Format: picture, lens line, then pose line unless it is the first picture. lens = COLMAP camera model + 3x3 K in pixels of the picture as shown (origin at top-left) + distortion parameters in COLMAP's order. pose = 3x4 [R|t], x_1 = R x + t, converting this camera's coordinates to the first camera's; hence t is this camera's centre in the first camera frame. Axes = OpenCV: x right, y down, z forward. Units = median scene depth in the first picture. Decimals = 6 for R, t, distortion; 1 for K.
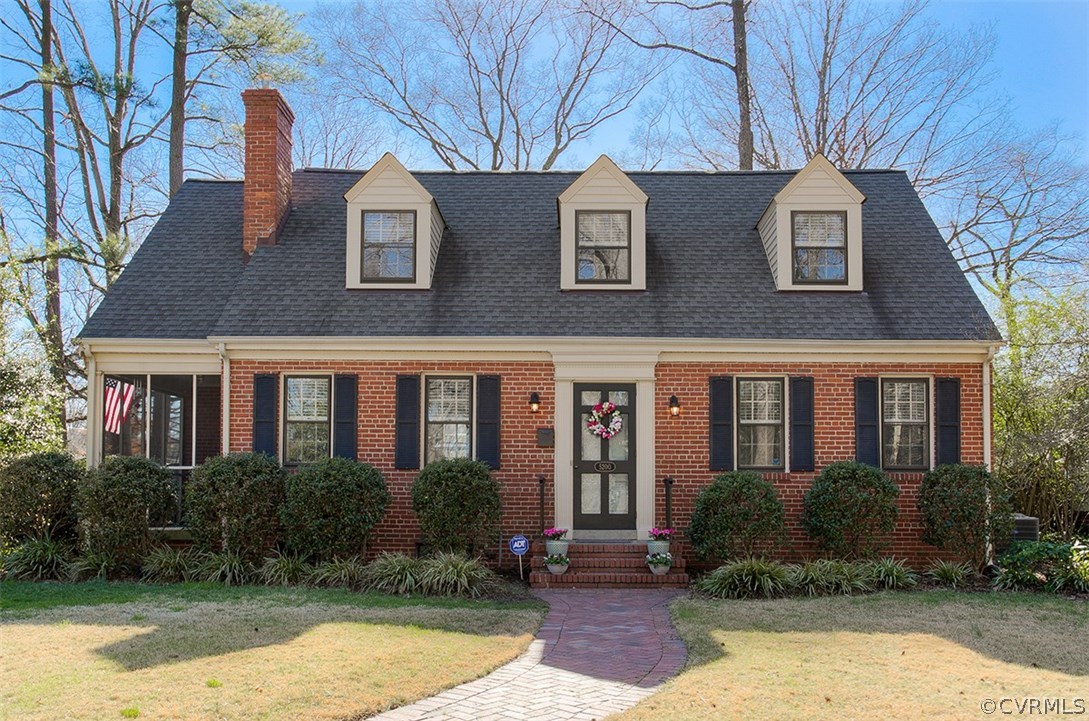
lens RADIAL K [[1167.6, 0, 544.5], [0, 1167.6, 360.5], [0, 0, 1]] dist [-0.006314, -0.000788]
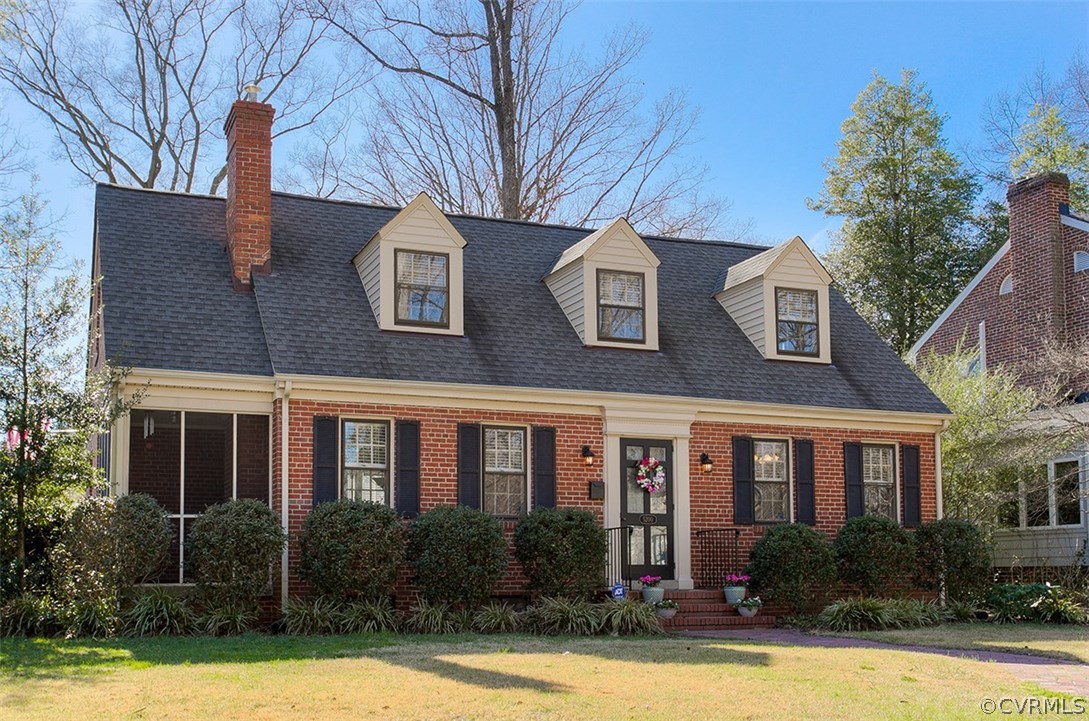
lens RADIAL K [[1244.5, 0, 544.5], [0, 1244.5, 360.5], [0, 0, 1]] dist [0.006075, 0.003605]
pose [[0.917939, 0.060066, 0.392149, -0.473870], [-0.048373, 0.998042, -0.039641, -0.002158], [-0.393763, 0.017419, 0.919047, 0.011082]]
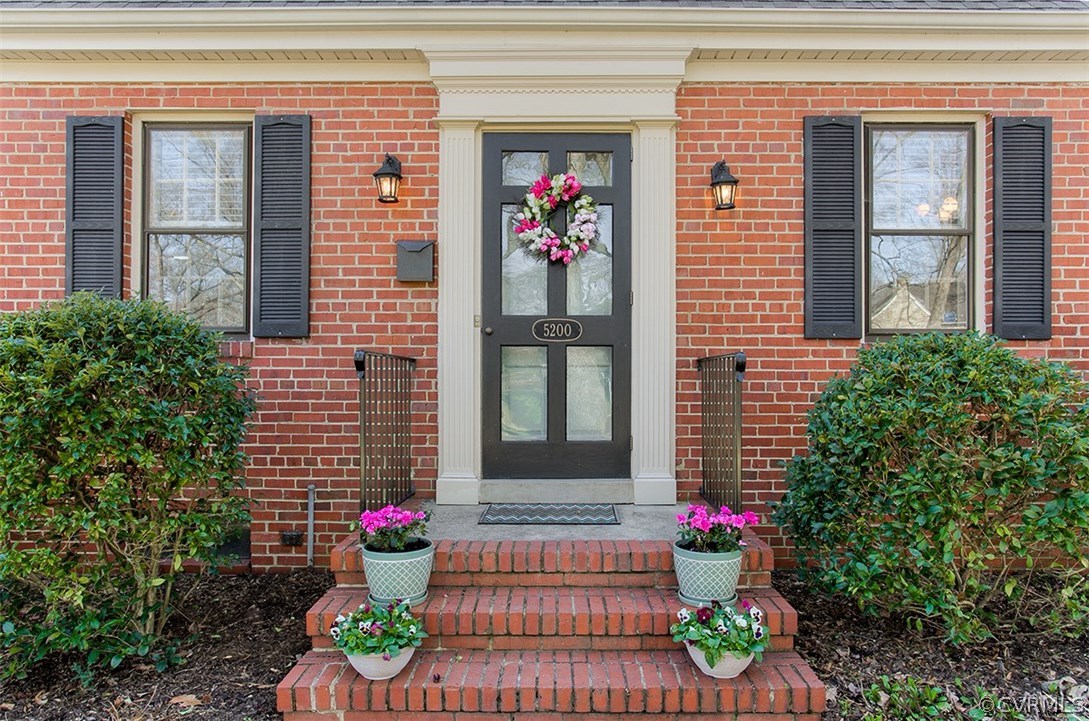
lens RADIAL K [[746.6, 0, 547.1], [0, 746.6, 374.4], [0, 0, 1]] dist [-0.016086, 0.003993]
pose [[0.999993, -0.003185, -0.002038, 0.048242], [0.003393, 0.993665, 0.112332, 0.075879], [0.001667, -0.112338, 0.993669, 0.723366]]
